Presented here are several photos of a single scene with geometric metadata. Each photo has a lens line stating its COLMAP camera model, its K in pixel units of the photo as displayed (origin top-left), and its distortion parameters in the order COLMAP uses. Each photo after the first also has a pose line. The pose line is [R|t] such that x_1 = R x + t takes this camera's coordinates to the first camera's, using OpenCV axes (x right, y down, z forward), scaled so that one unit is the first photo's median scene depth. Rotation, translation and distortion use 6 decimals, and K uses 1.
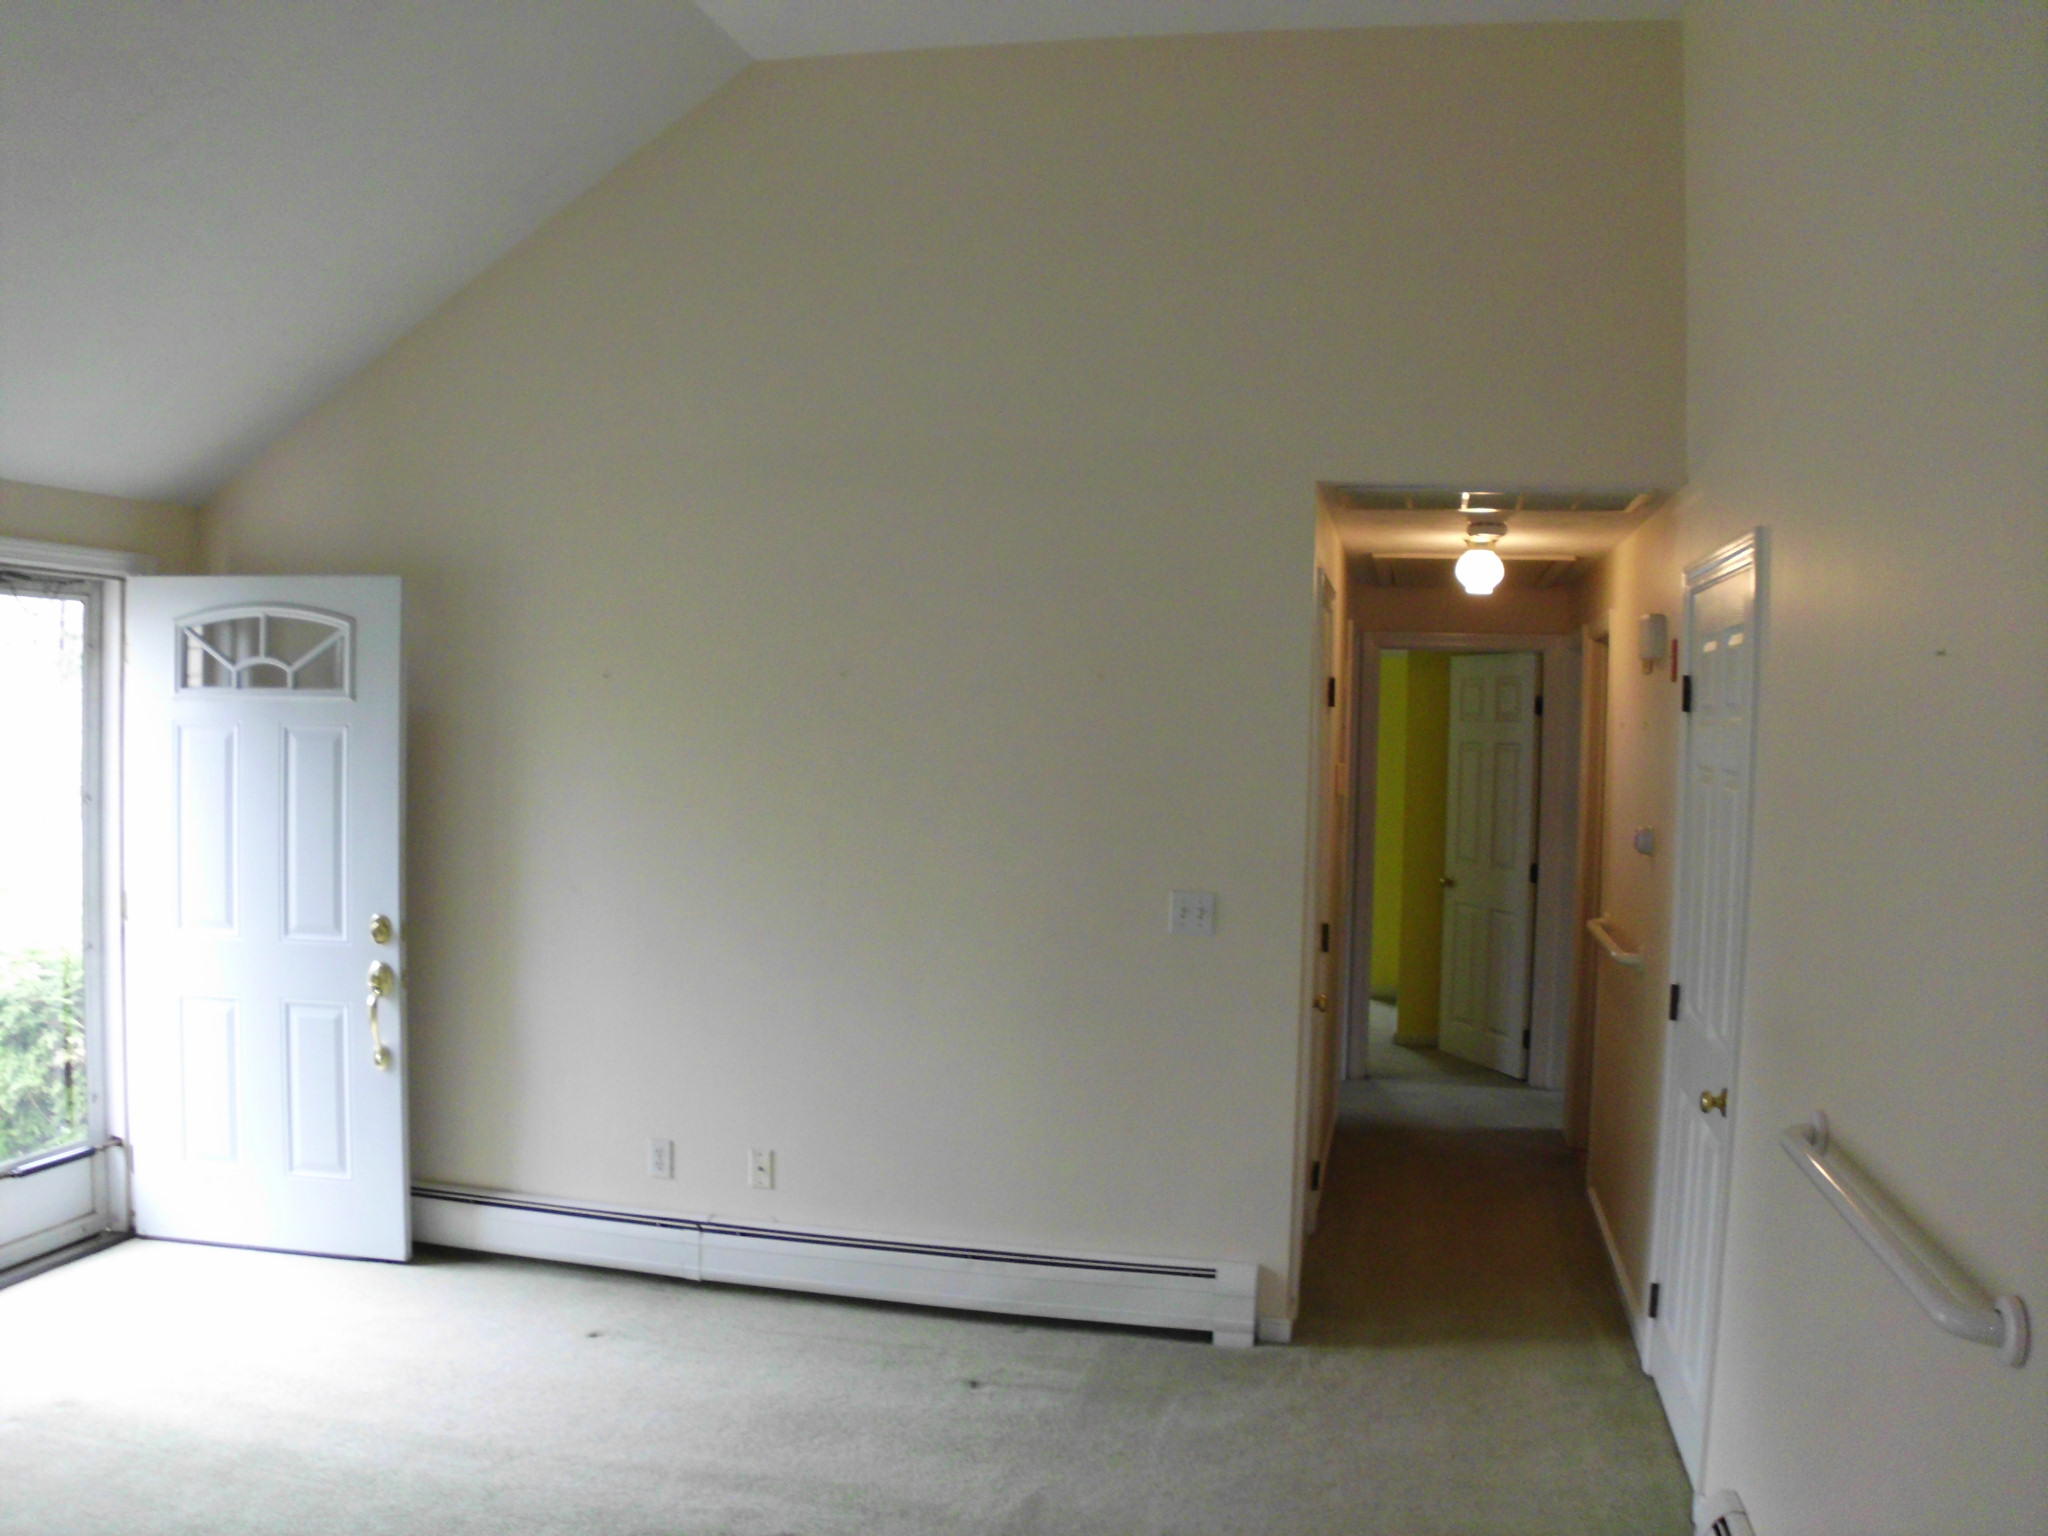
lens RADIAL K [[1712.8, 0, 1025.7], [0, 1712.8, 763.8], [0, 0, 1]] dist [-0.213936, 0.125906]
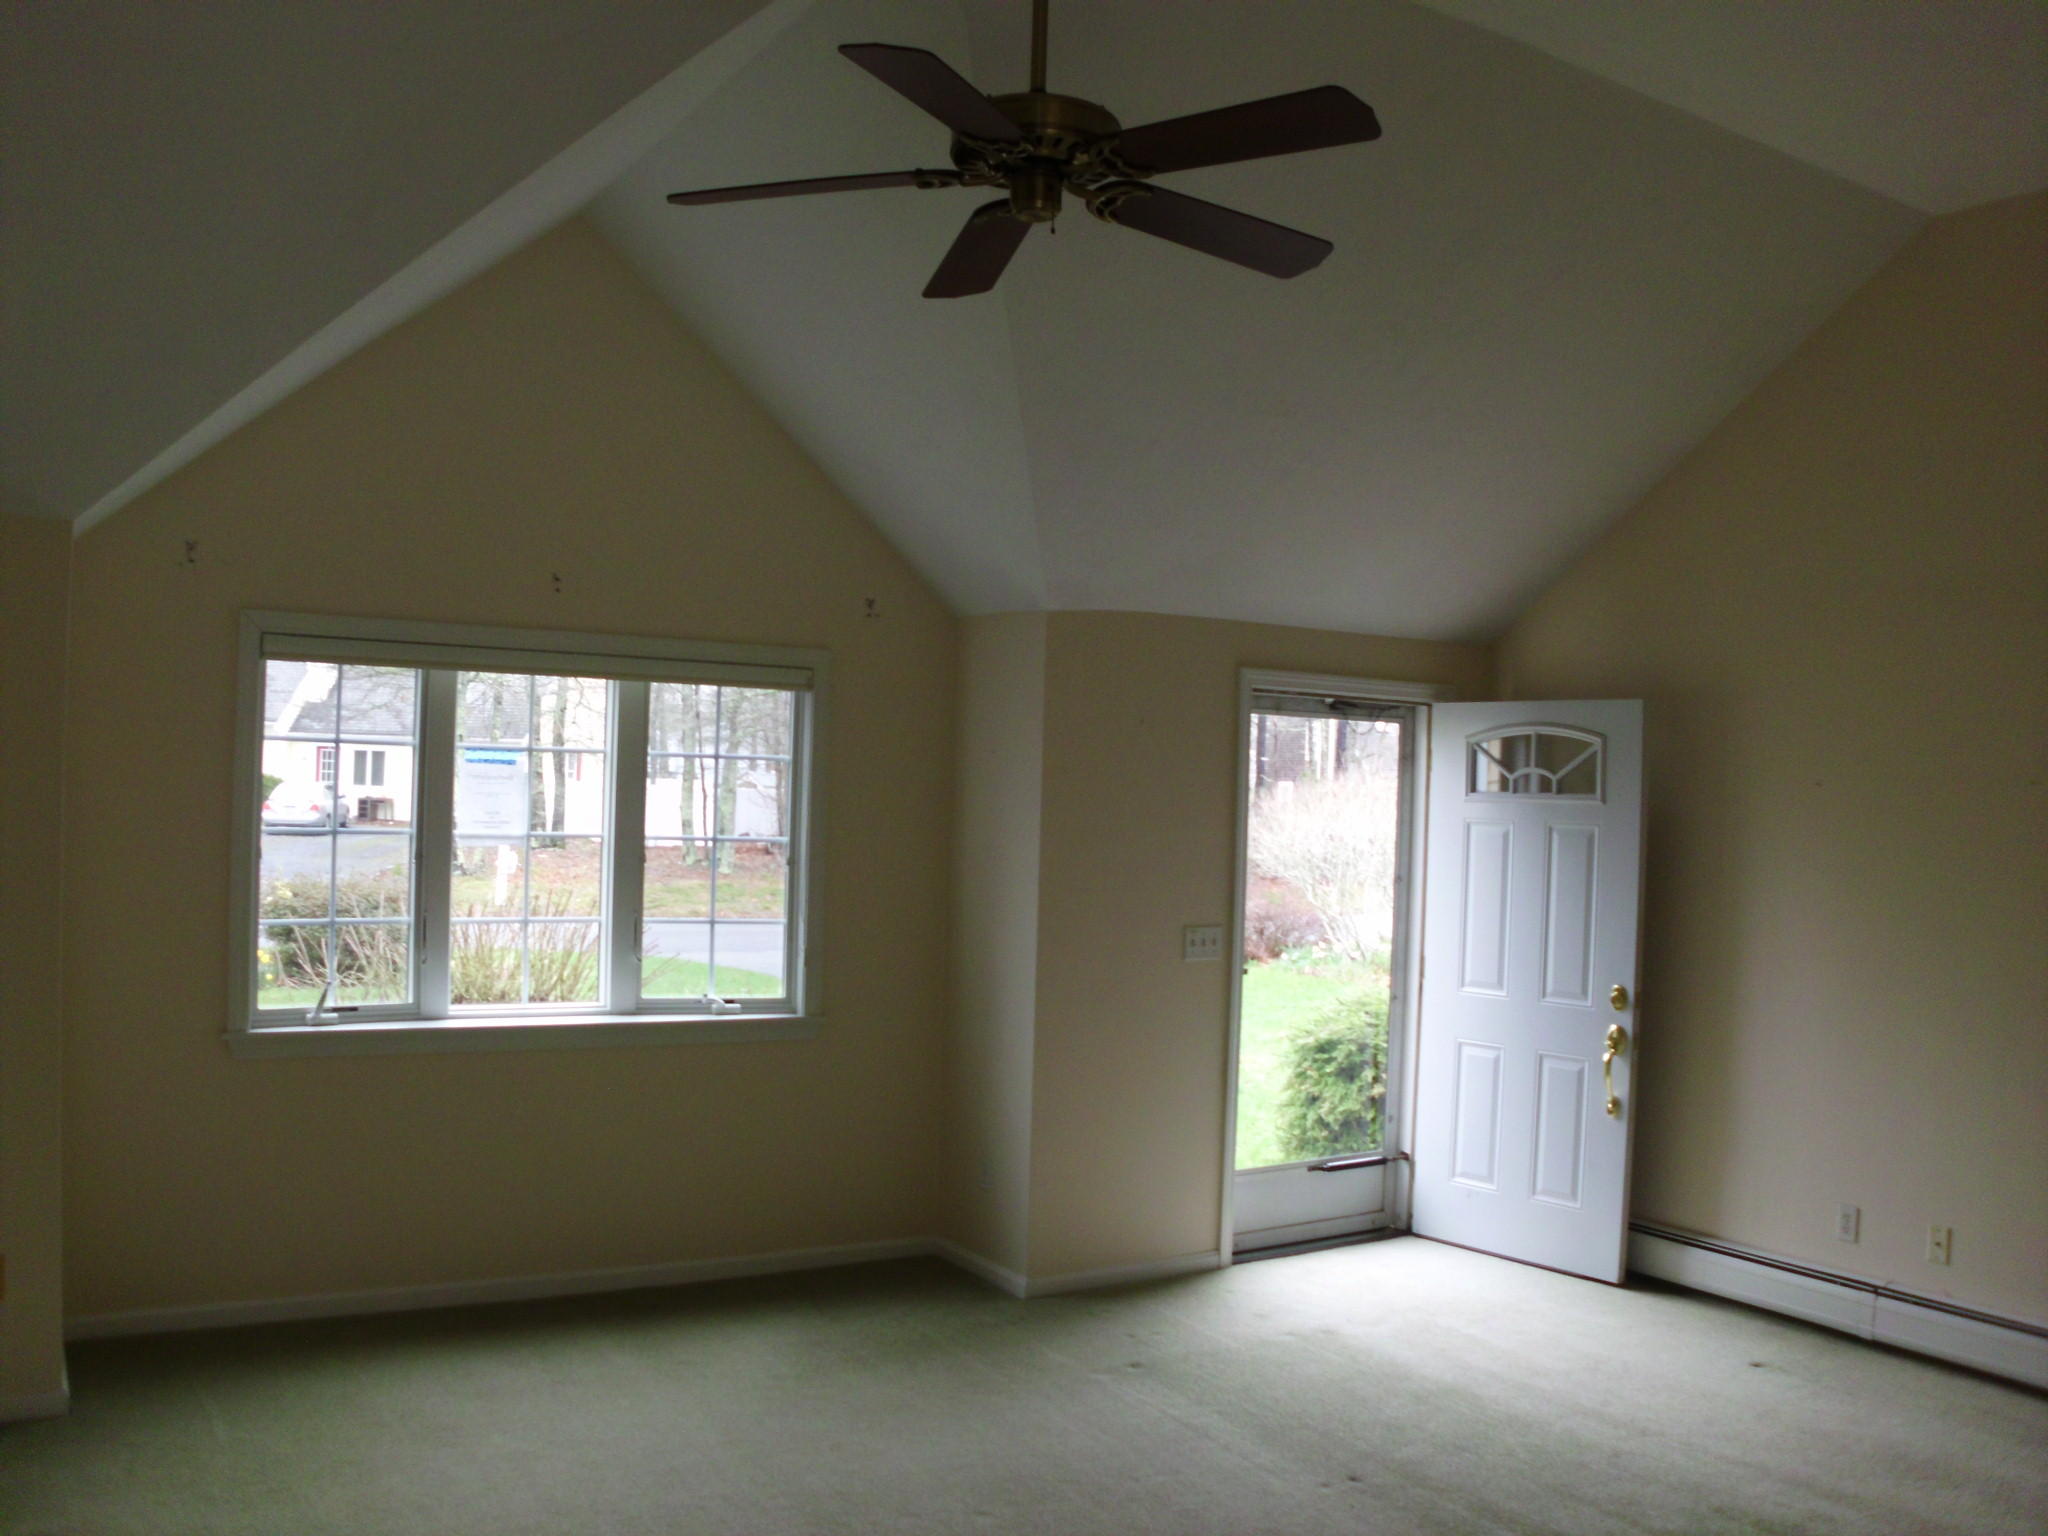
lens RADIAL K [[1712.8, 0, 1016.6], [0, 1712.8, 762.9], [0, 0, 1]] dist [-0.213936, 0.125906]
pose [[0.693972, -0.011743, -0.719906, 0.166380], [-0.037908, 0.997884, -0.052820, 0.011841], [0.719003, 0.063946, 0.692059, -0.135653]]
